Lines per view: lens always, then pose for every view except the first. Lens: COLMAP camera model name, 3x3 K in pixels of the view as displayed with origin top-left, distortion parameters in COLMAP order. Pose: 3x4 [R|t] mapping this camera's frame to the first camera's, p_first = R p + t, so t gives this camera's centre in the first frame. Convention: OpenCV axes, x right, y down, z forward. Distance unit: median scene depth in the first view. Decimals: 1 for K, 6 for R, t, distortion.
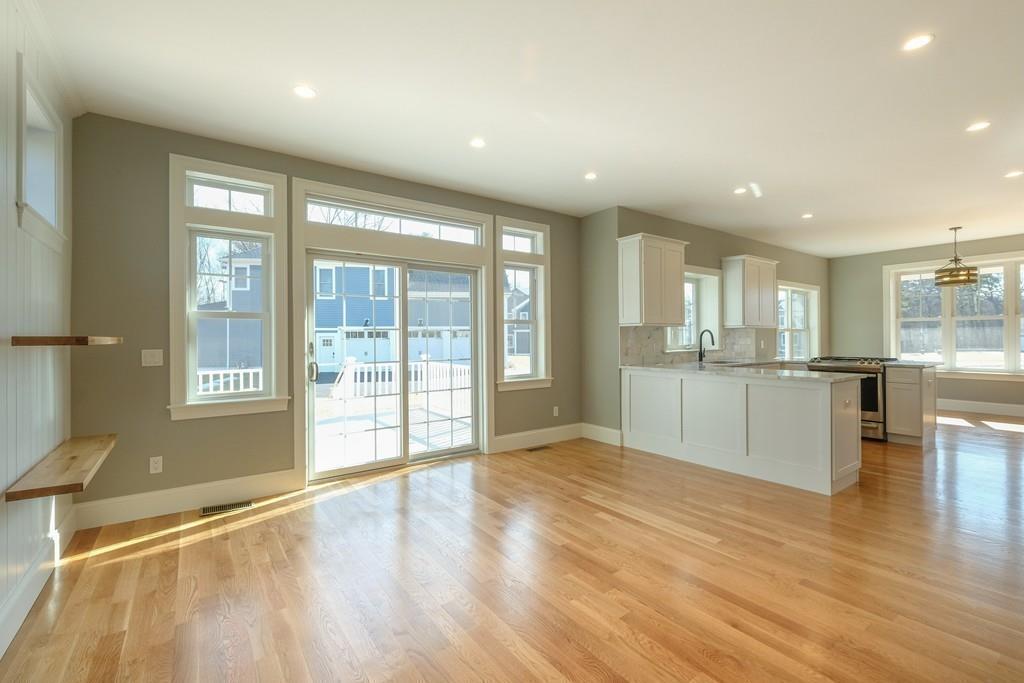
lens RADIAL K [[448.0, 0, 509.0], [0, 448.0, 336.9], [0, 0, 1]] dist [-0.004496, 0.000236]
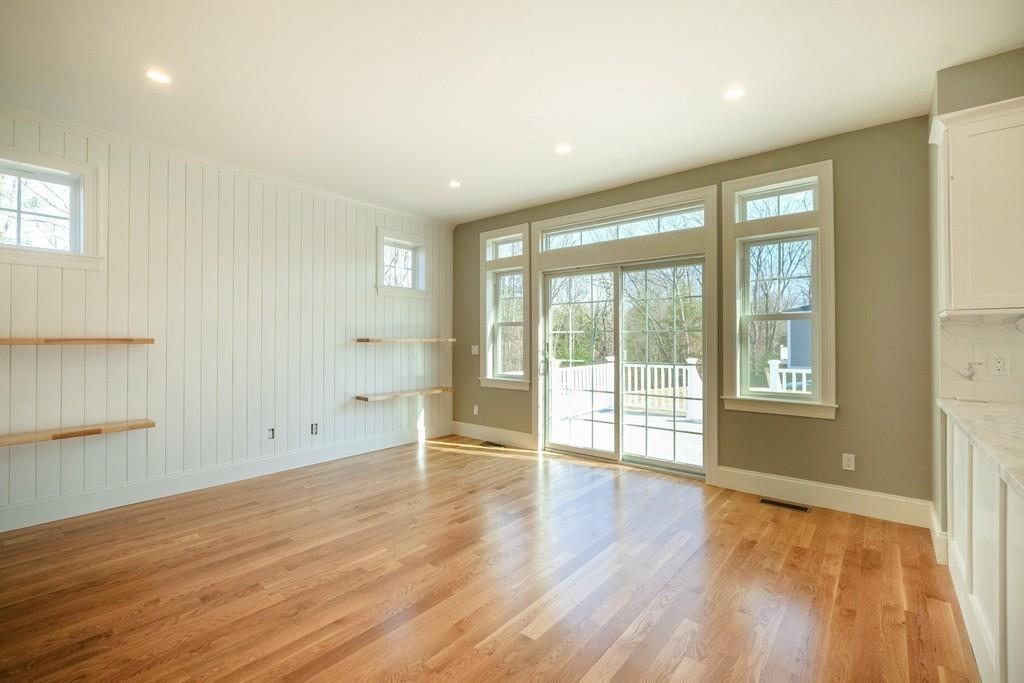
lens RADIAL K [[445.3, 0, 512.0], [0, 445.3, 341.5], [0, 0, 1]] dist [-0.012008, 0.000089]
pose [[0.244773, 0.008625, -0.969542, 0.562761], [0.000021, 0.999960, 0.008901, -0.002016], [0.969580, -0.002199, 0.244763, 0.407314]]
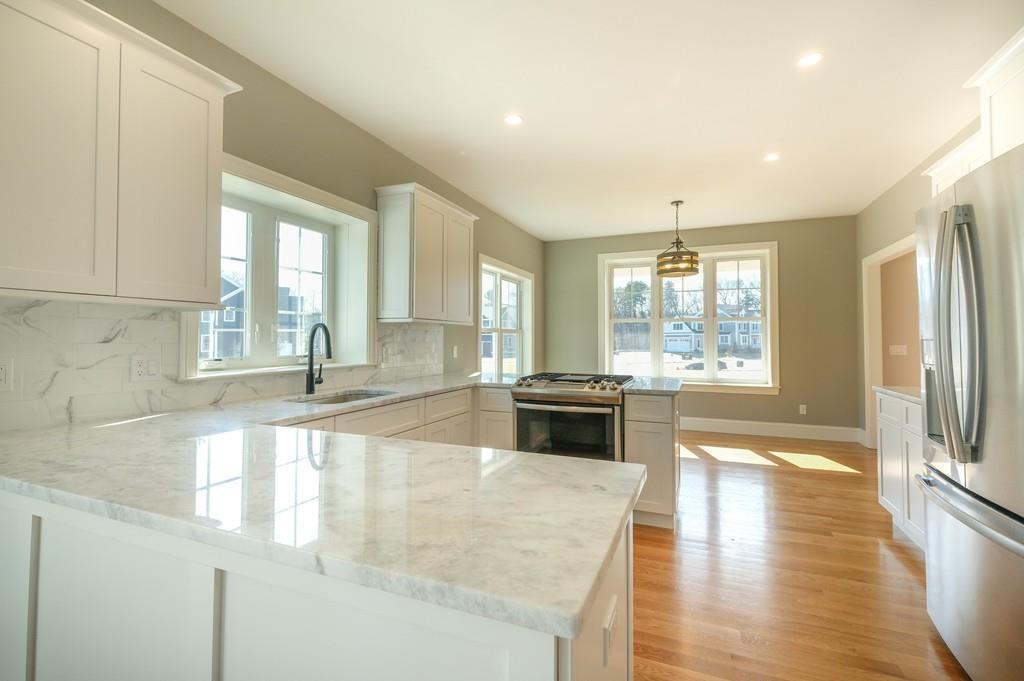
lens RADIAL K [[456.9, 0, 510.5], [0, 456.9, 330.3], [0, 0, 1]] dist [-0.000854, 0.000057]
pose [[0.851713, 0.017573, 0.523714, 0.390119], [-0.007718, 0.999750, -0.020994, -0.000929], [-0.523952, 0.013839, 0.851636, 0.548678]]
